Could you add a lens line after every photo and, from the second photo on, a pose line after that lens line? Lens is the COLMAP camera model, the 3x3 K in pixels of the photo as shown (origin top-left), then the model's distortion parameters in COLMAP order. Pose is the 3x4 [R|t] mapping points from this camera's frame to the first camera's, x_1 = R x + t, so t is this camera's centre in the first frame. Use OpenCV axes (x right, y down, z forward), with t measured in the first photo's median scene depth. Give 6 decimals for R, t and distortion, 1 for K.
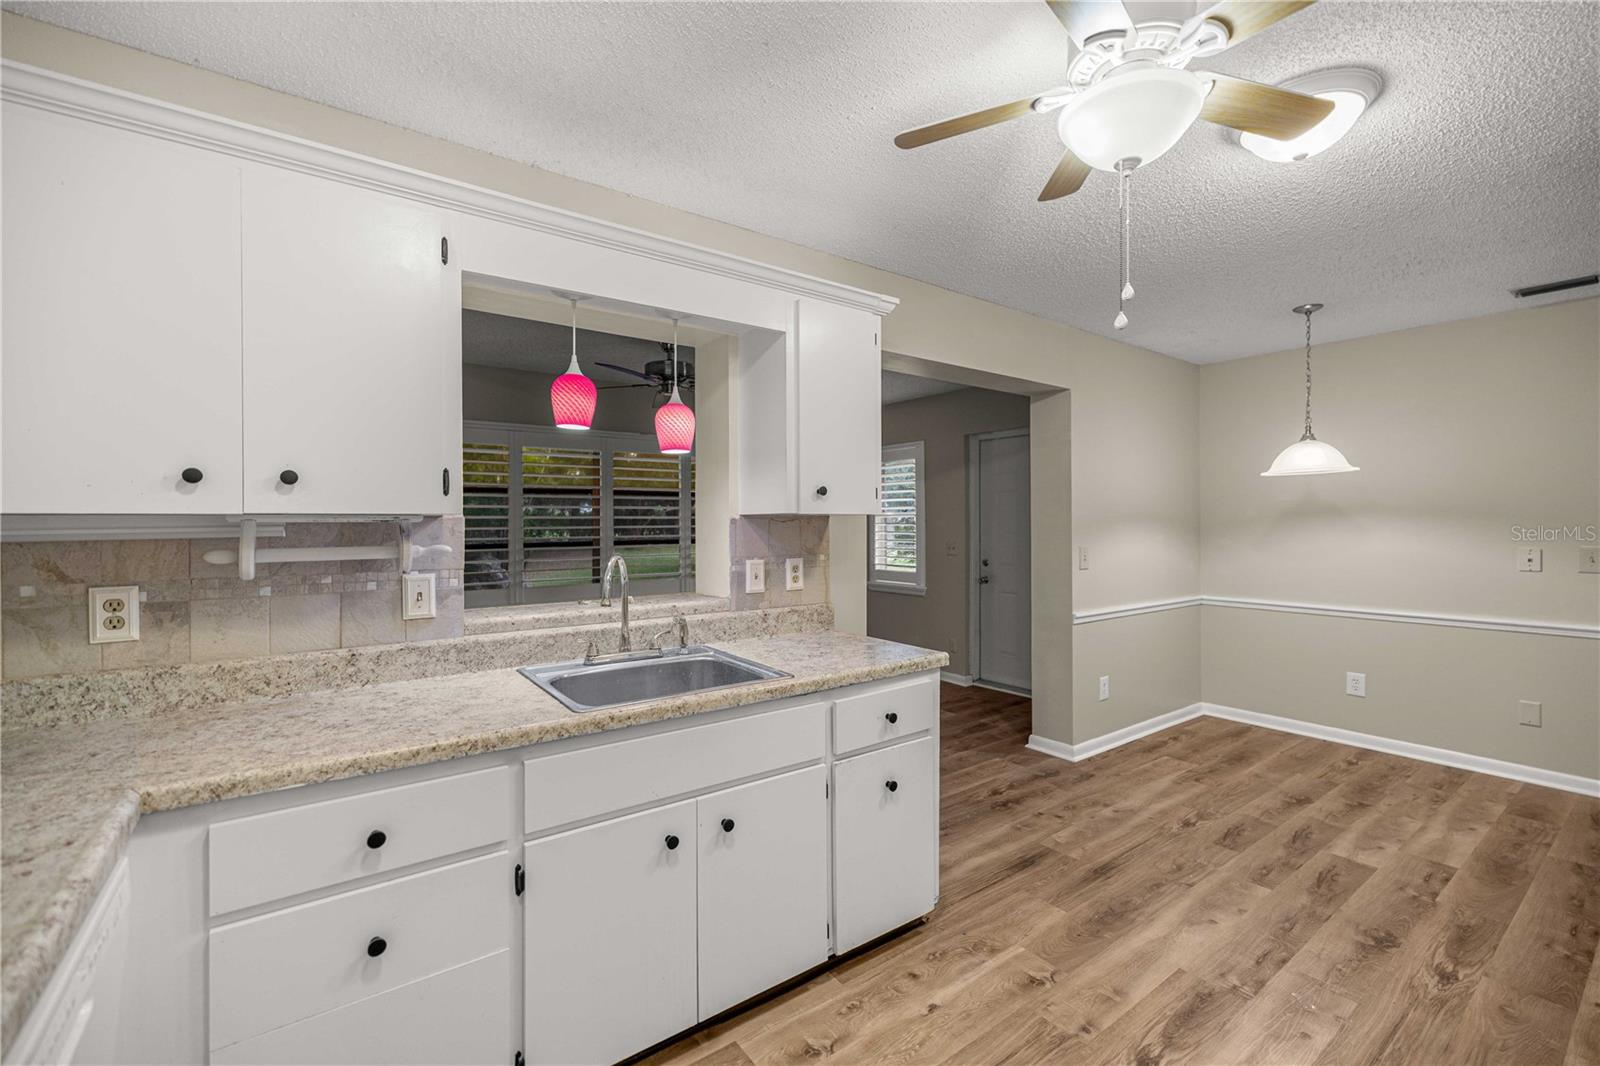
lens RADIAL K [[678.8, 0, 791.4], [0, 678.8, 520.1], [0, 0, 1]] dist [0.002379, -0.000038]
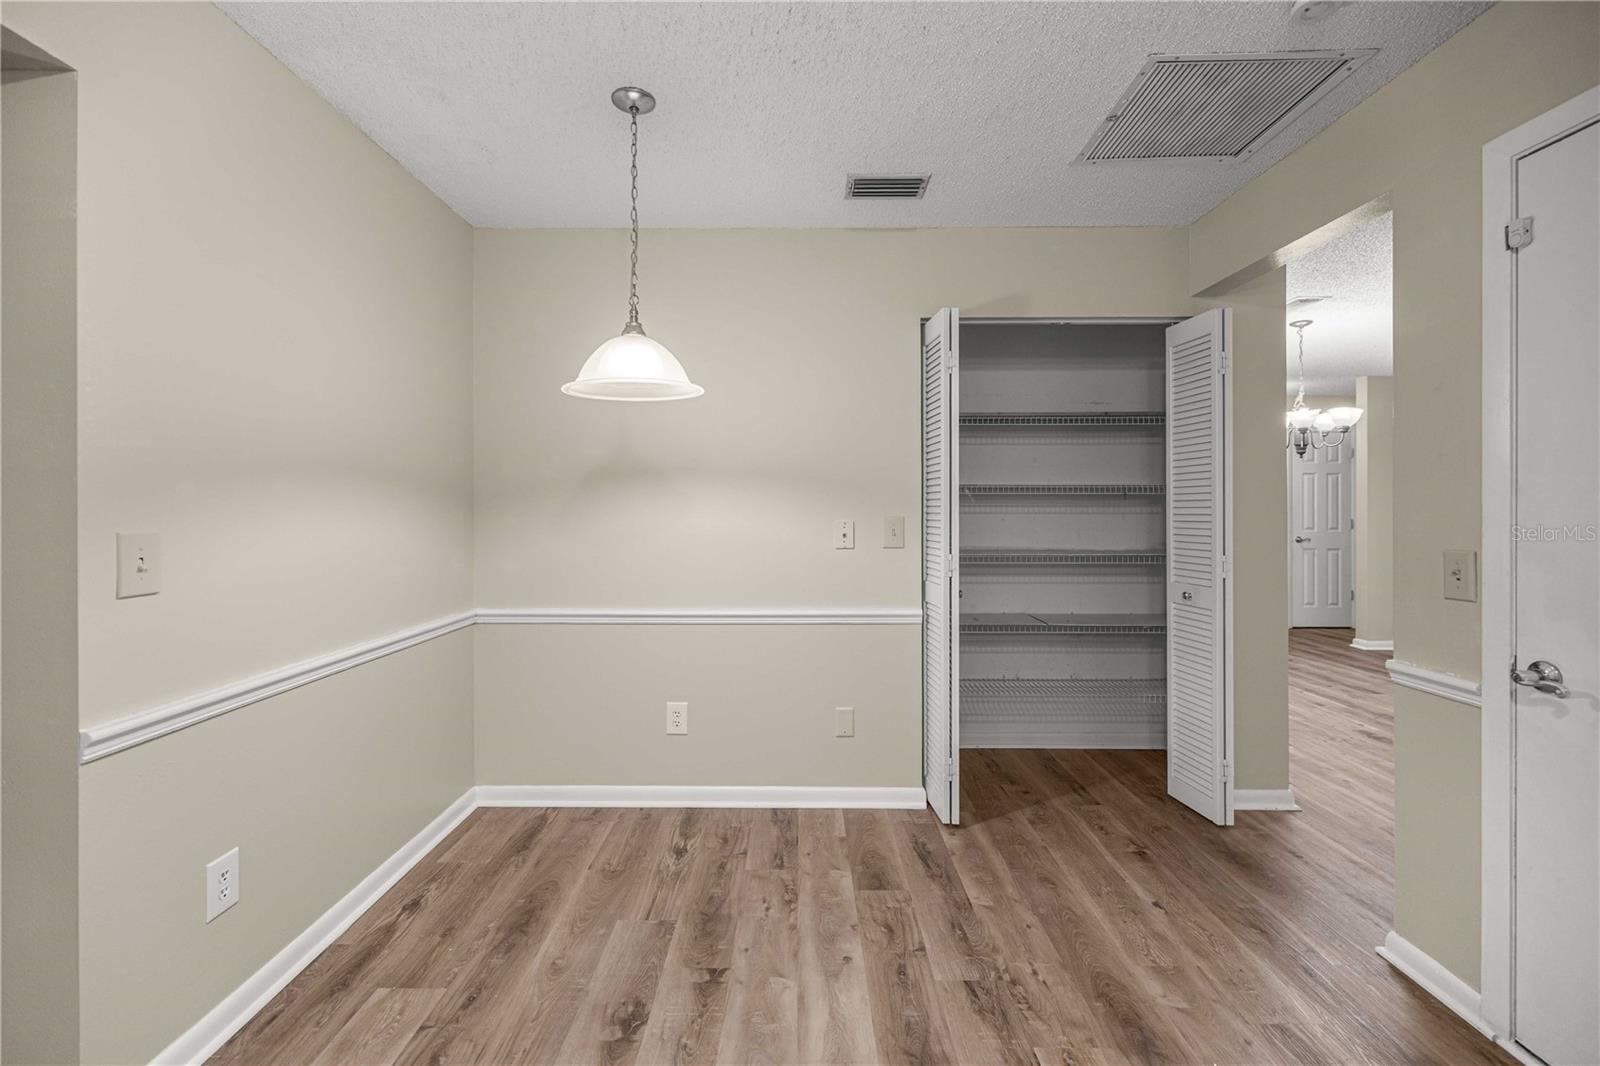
lens RADIAL K [[683.1, 0, 792.3], [0, 683.1, 516.2], [0, 0, 1]] dist [0.002294, 0.000330]
pose [[0.595606, -0.006204, 0.803253, 0.369691], [-0.005292, 0.999918, 0.011646, 0.025453], [-0.803259, -0.011187, 0.595524, 0.537270]]
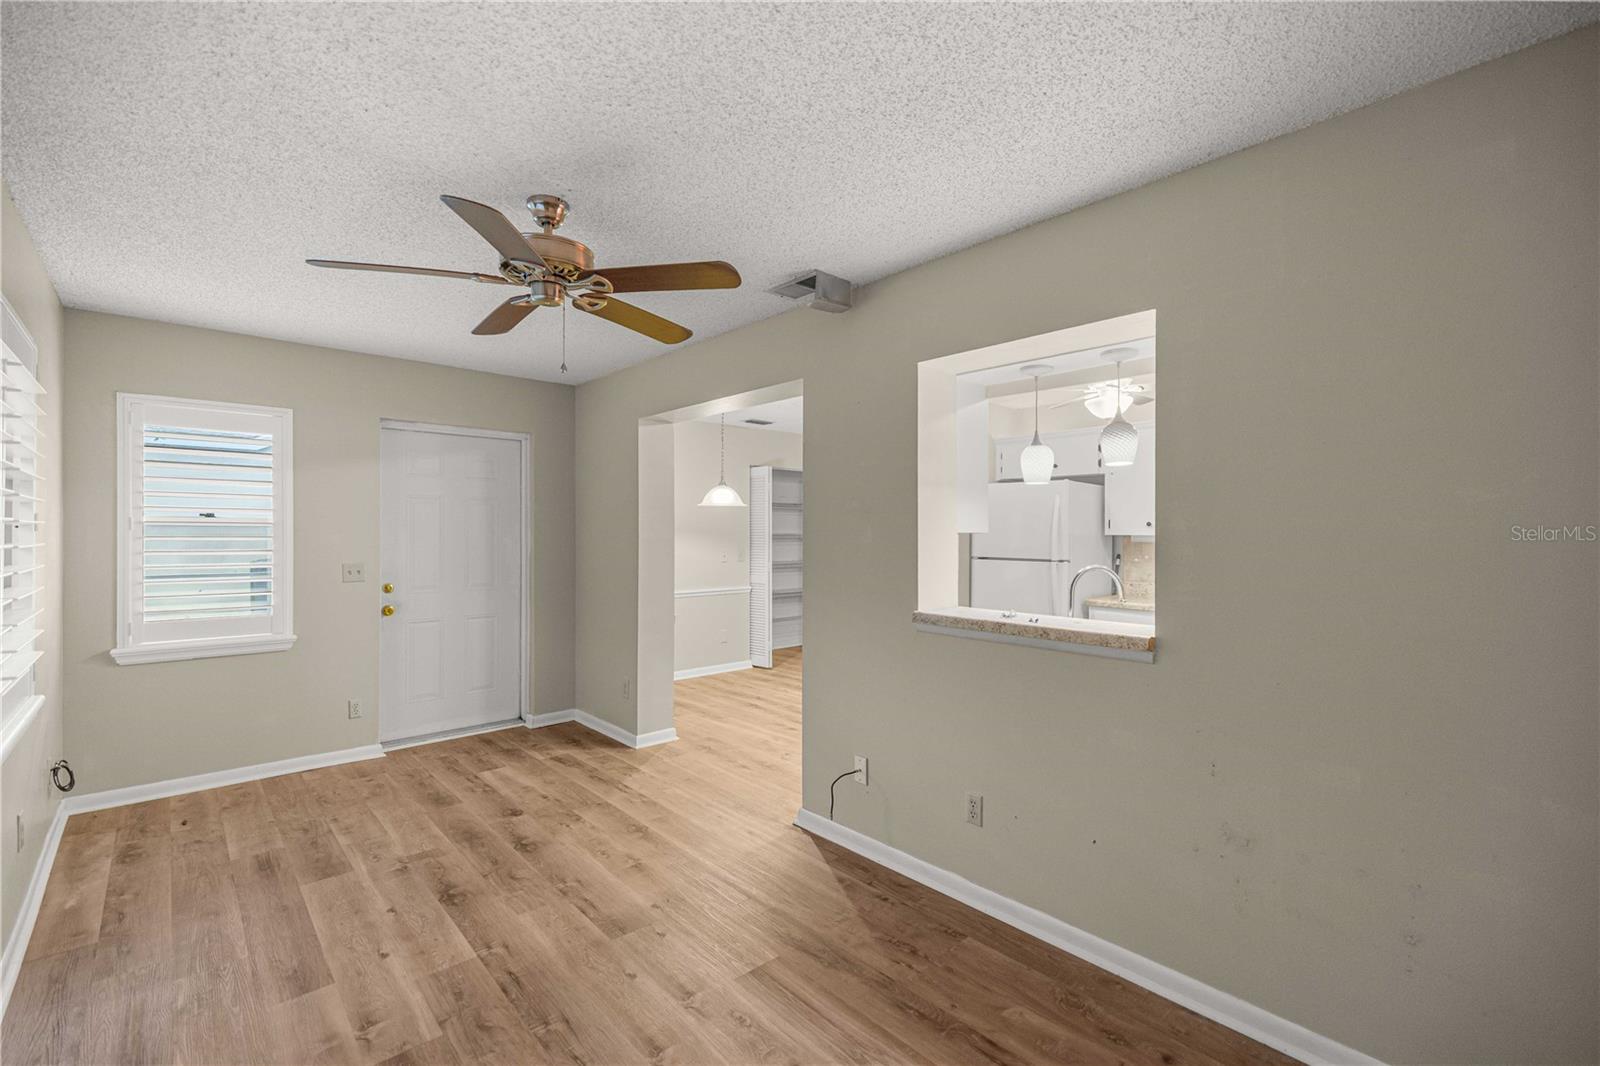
lens RADIAL K [[692.2, 0, 801.1], [0, 692.2, 540.2], [0, 0, 1]] dist [0.001078, 0.000249]
pose [[-0.112865, -0.005325, 0.993596, -0.830443], [-0.006847, 0.999966, 0.004581, 0.002281], [-0.993587, -0.006286, -0.112898, 0.958729]]
